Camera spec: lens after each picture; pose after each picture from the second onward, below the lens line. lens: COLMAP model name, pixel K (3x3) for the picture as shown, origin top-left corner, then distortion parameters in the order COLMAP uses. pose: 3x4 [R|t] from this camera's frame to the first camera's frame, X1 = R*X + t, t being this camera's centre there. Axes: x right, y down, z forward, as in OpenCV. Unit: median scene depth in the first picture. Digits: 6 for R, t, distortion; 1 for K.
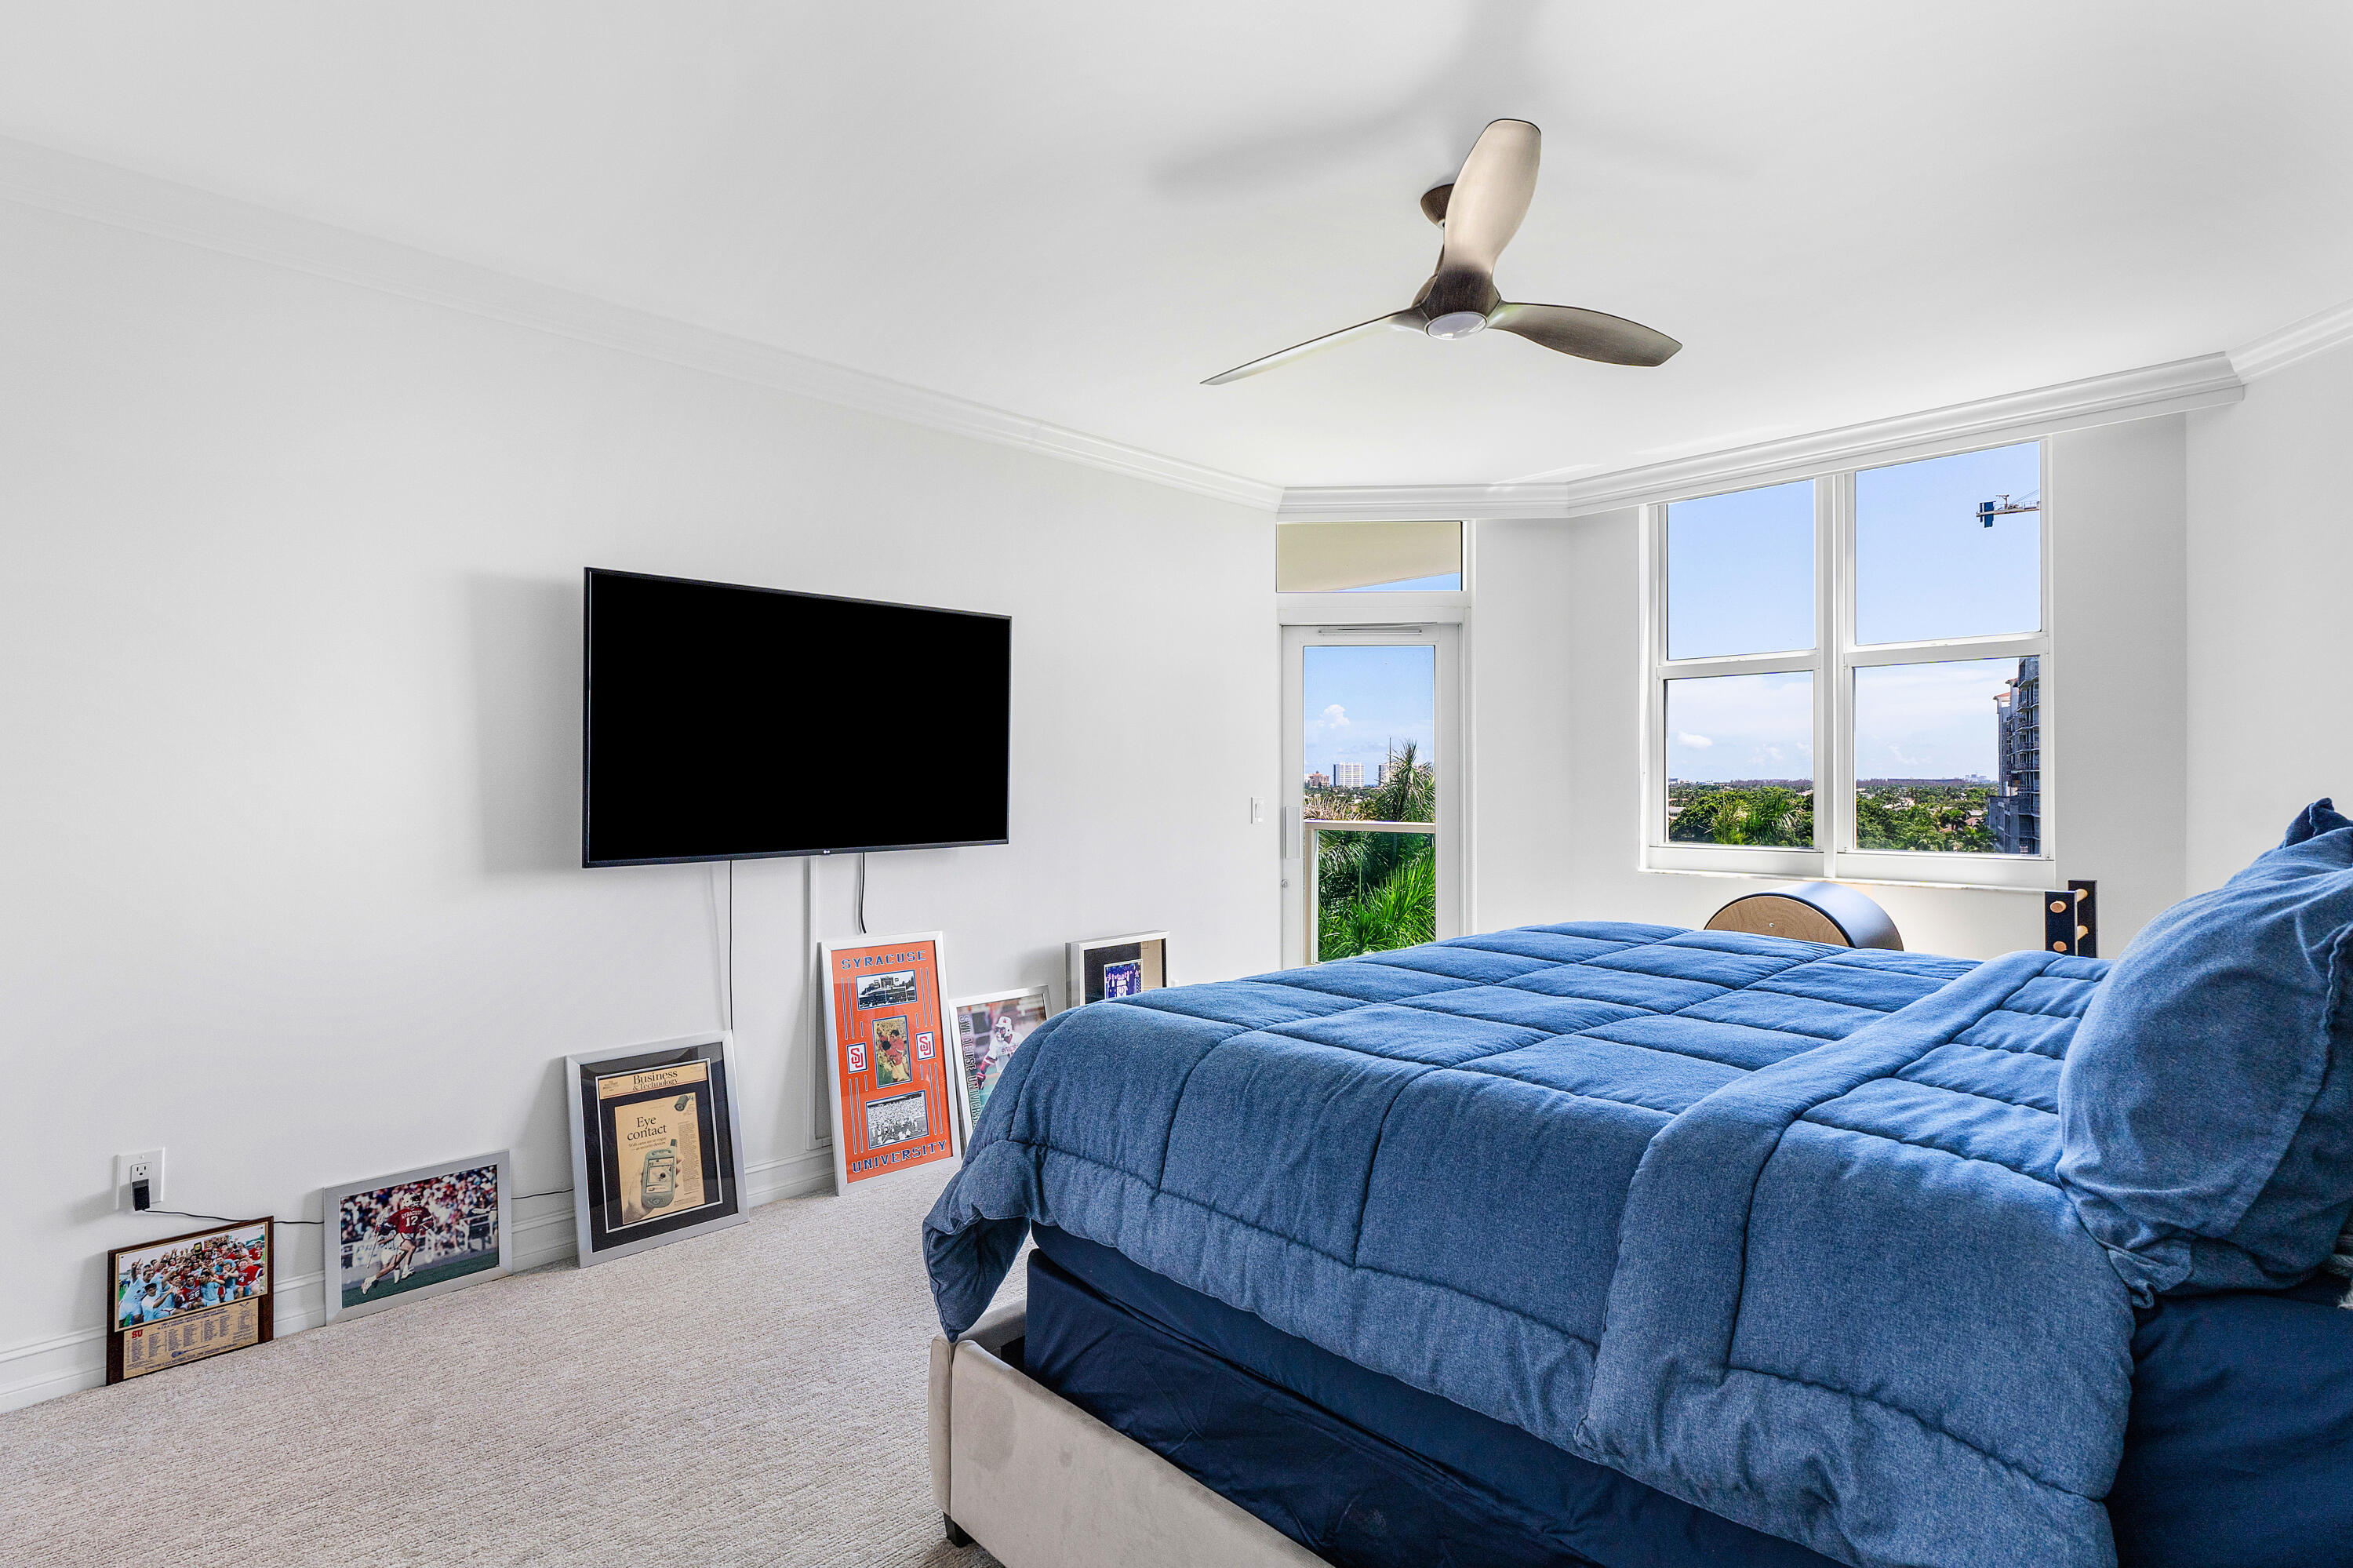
lens RADIAL K [[1175.9, 0, 1189.2], [0, 1175.9, 782.0], [0, 0, 1]] dist [-0.000542, 0.000147]
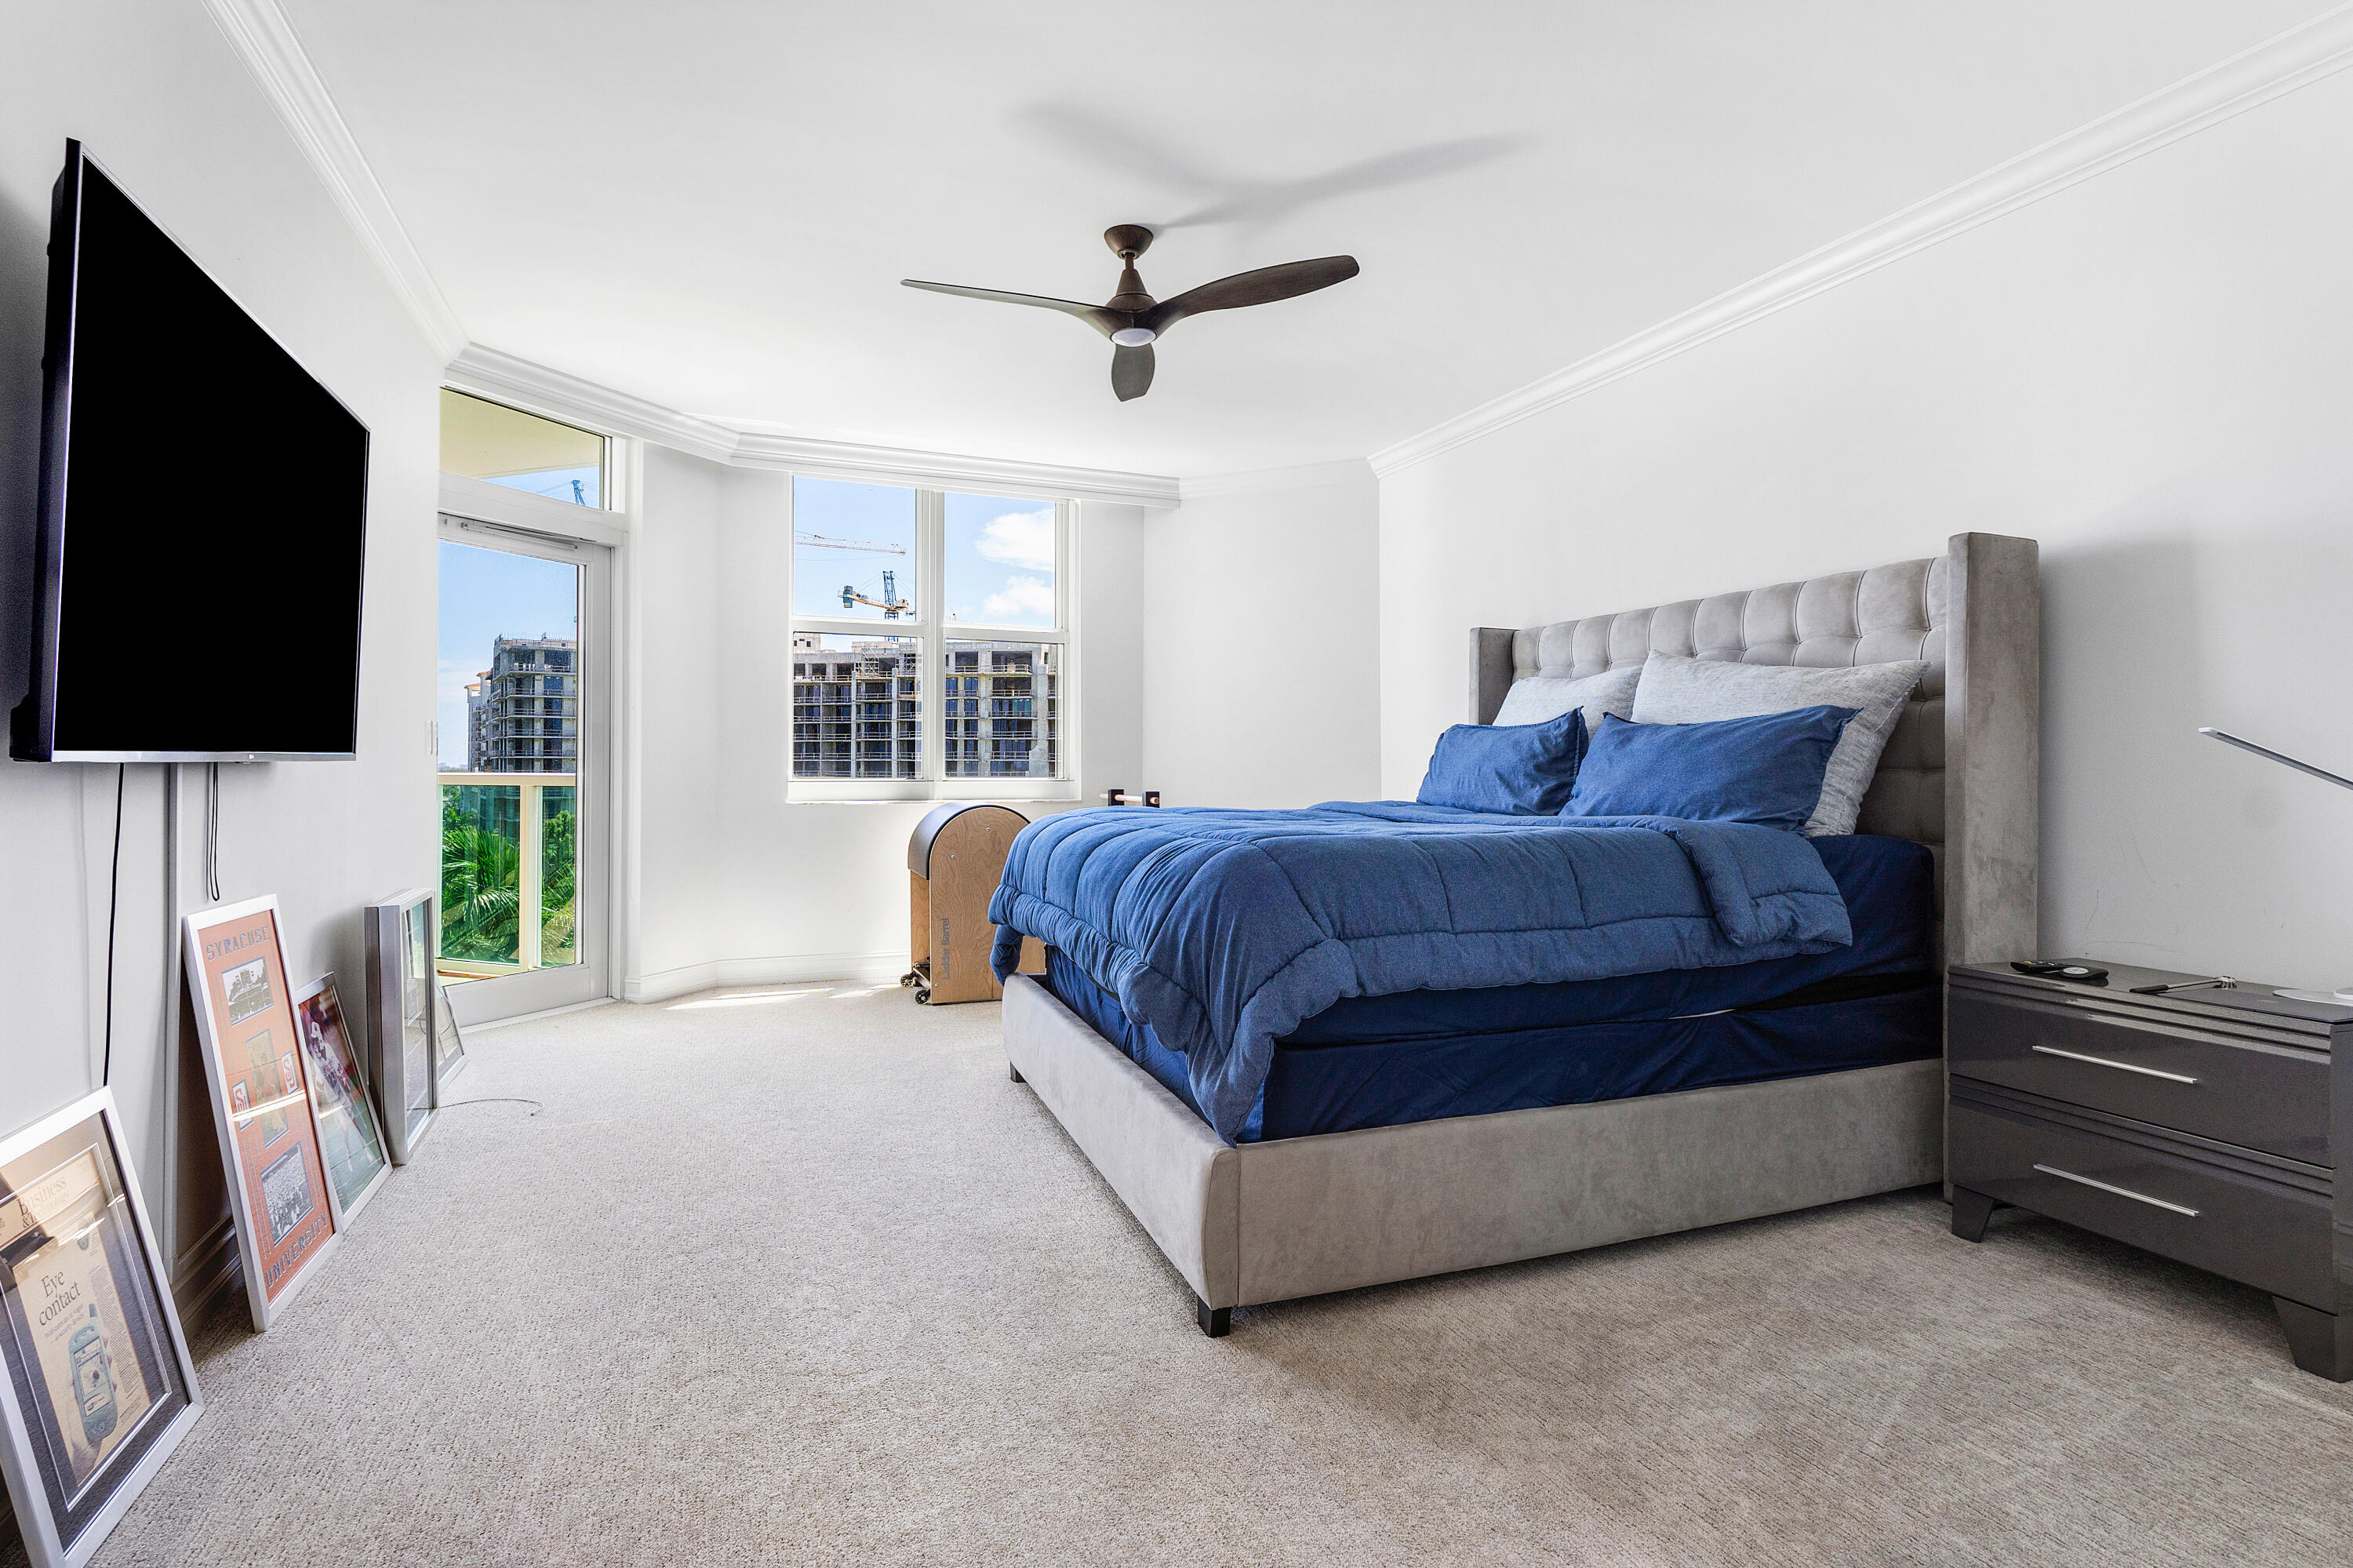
lens RADIAL K [[1151.1, 0, 1210.7], [0, 1151.1, 740.6], [0, 0, 1]] dist [-0.001440, -0.000530]
pose [[0.374403, 0.026972, 0.926874, -0.585751], [-0.003919, 0.999614, -0.027506, 0.057976], [-0.927258, 0.006666, 0.374364, 0.293031]]
